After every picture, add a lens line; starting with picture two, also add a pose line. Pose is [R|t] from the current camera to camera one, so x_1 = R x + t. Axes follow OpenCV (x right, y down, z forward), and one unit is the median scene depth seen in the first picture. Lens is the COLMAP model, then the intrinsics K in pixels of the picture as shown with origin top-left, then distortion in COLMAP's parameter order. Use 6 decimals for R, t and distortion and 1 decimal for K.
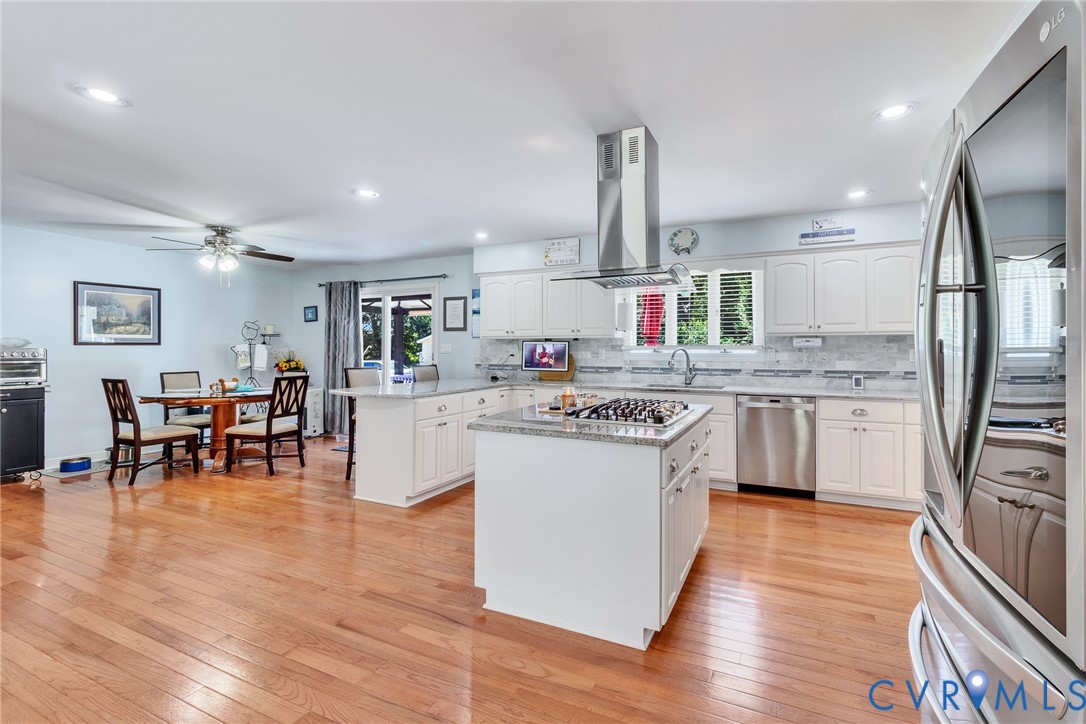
lens RADIAL K [[500.1, 0, 547.6], [0, 500.1, 350.9], [0, 0, 1]] dist [0.002732, 0.001469]
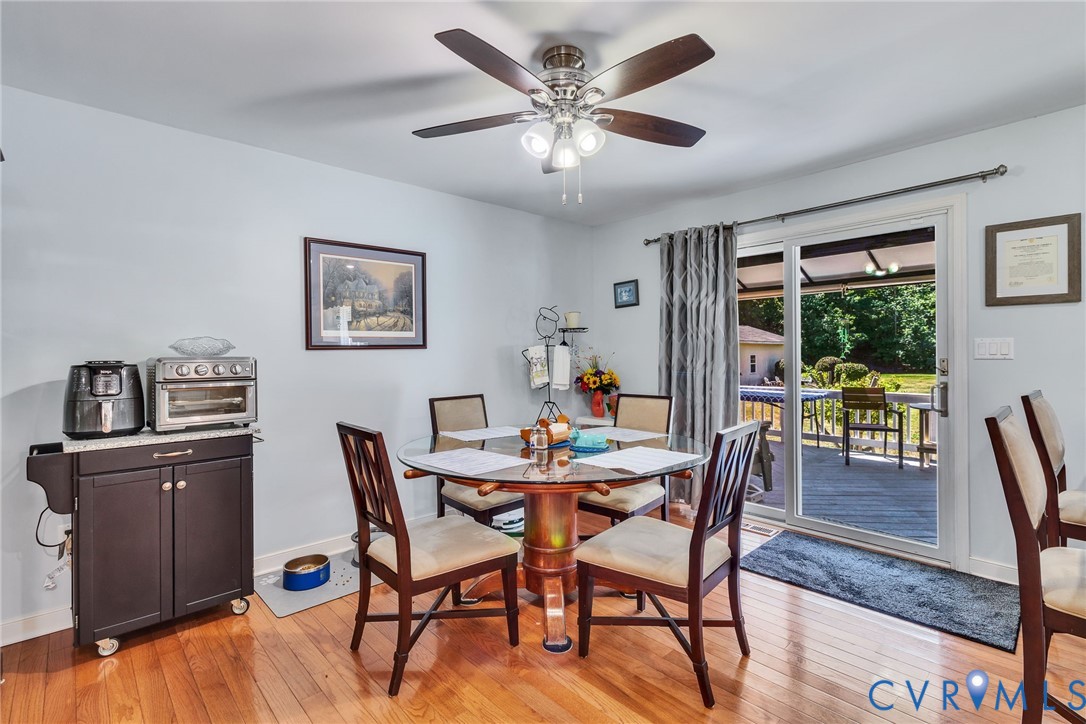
lens RADIAL K [[500.1, 0, 547.6], [0, 500.1, 350.9], [0, 0, 1]] dist [0.002732, 0.001469]
pose [[0.932034, -0.011478, -0.362189, -0.449966], [0.010427, 0.999934, -0.004857, -0.004886], [0.362221, 0.000750, 0.932092, 0.531791]]
